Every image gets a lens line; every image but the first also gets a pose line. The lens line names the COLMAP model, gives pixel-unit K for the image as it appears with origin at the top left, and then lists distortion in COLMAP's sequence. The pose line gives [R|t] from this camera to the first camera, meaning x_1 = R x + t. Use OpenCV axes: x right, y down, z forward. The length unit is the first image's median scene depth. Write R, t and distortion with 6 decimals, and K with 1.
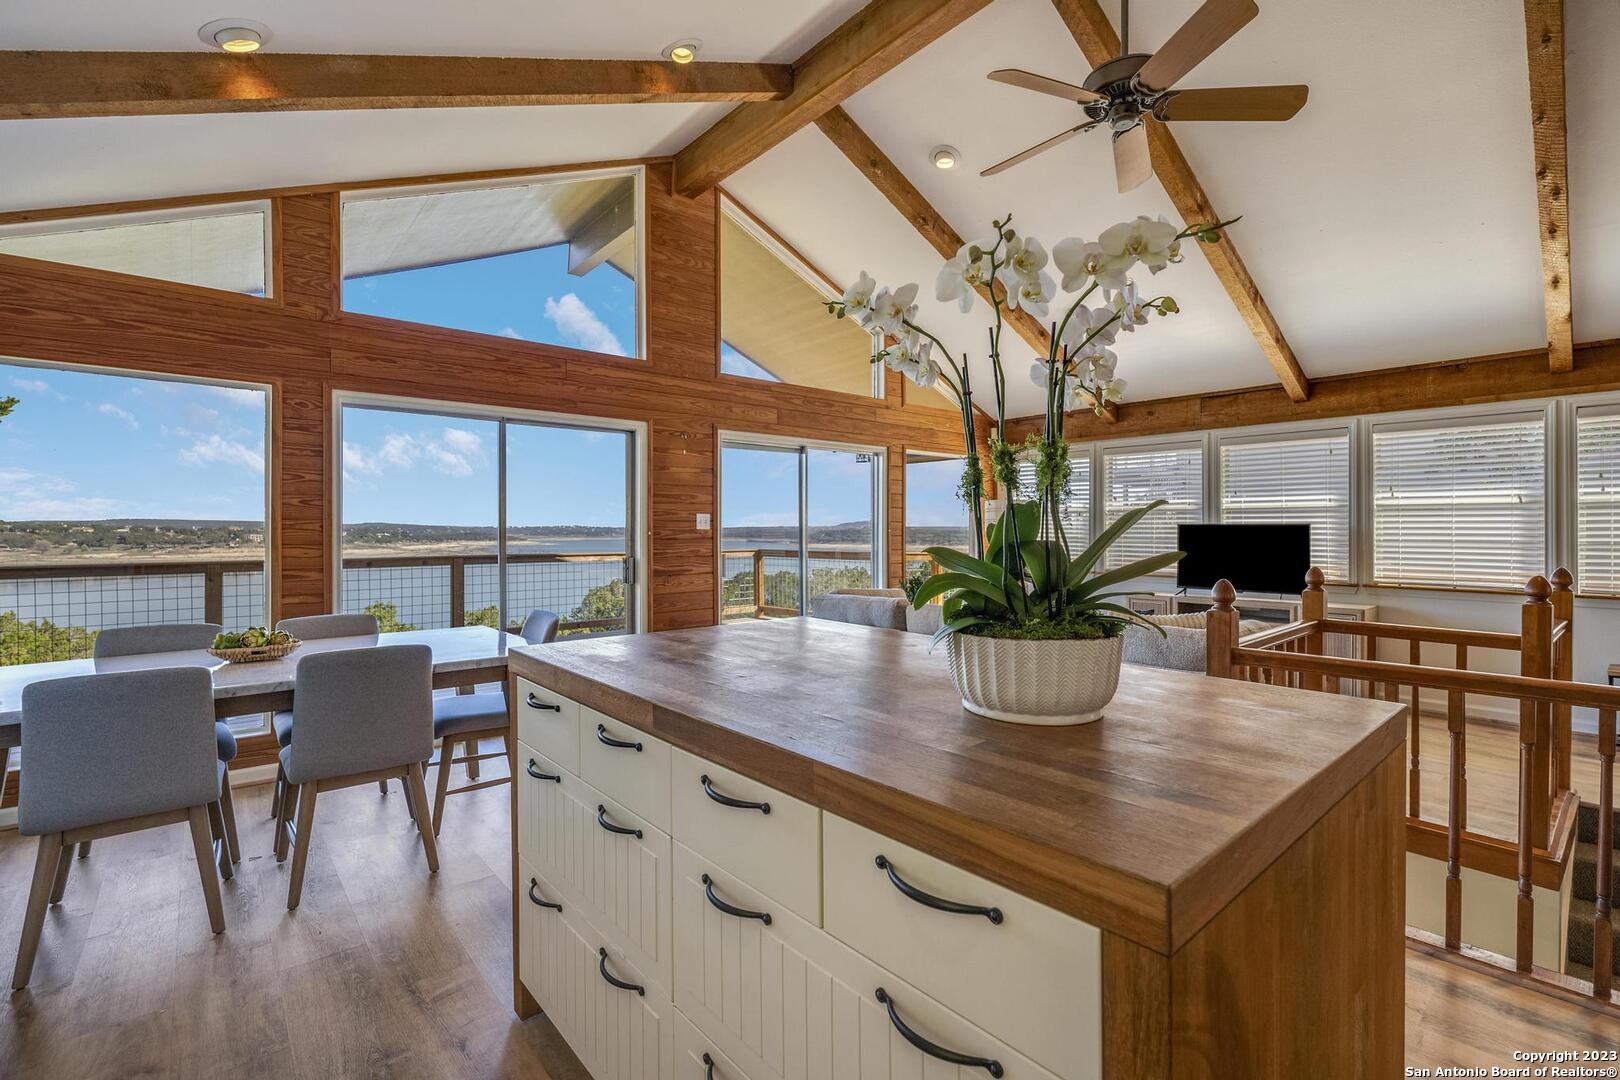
lens RADIAL K [[739.1, 0, 800.6], [0, 739.1, 535.4], [0, 0, 1]] dist [-0.002335, -0.000330]
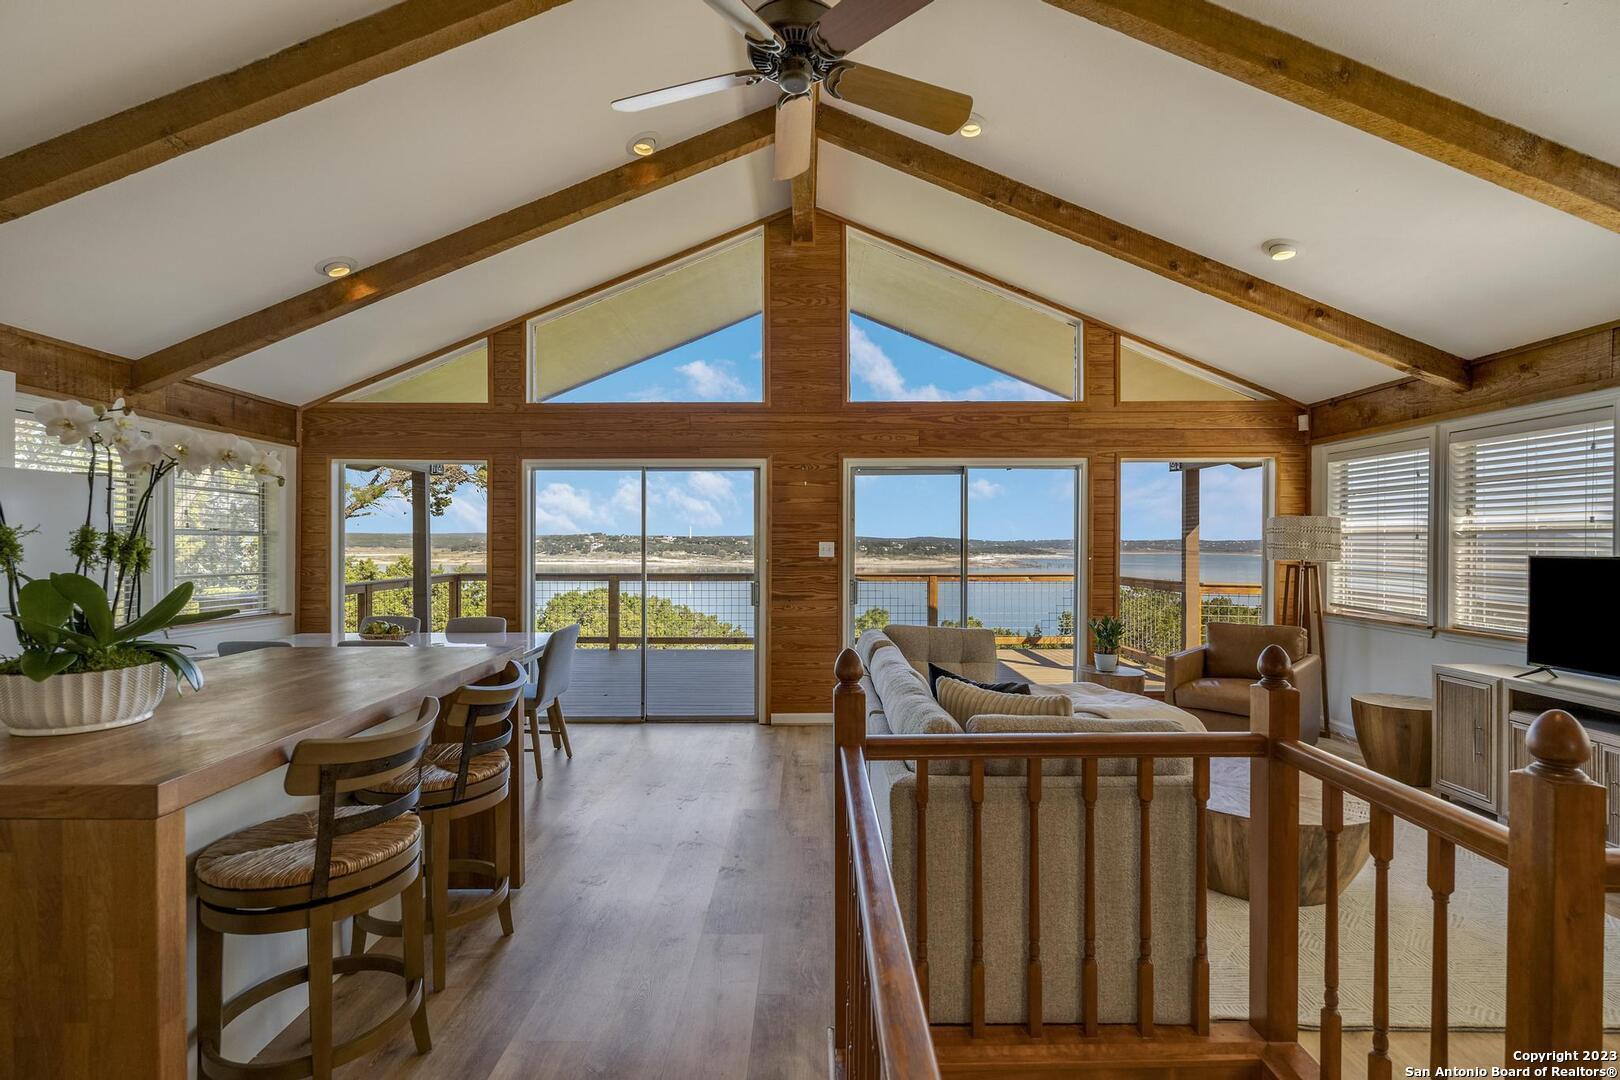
lens RADIAL K [[739.1, 0, 800.6], [0, 739.1, 535.4], [0, 0, 1]] dist [-0.002335, -0.000330]
pose [[0.750456, -0.007618, -0.660877, 0.535144], [-0.005629, 0.999824, -0.017917, -0.020229], [0.660896, 0.017166, 0.750281, 0.211923]]
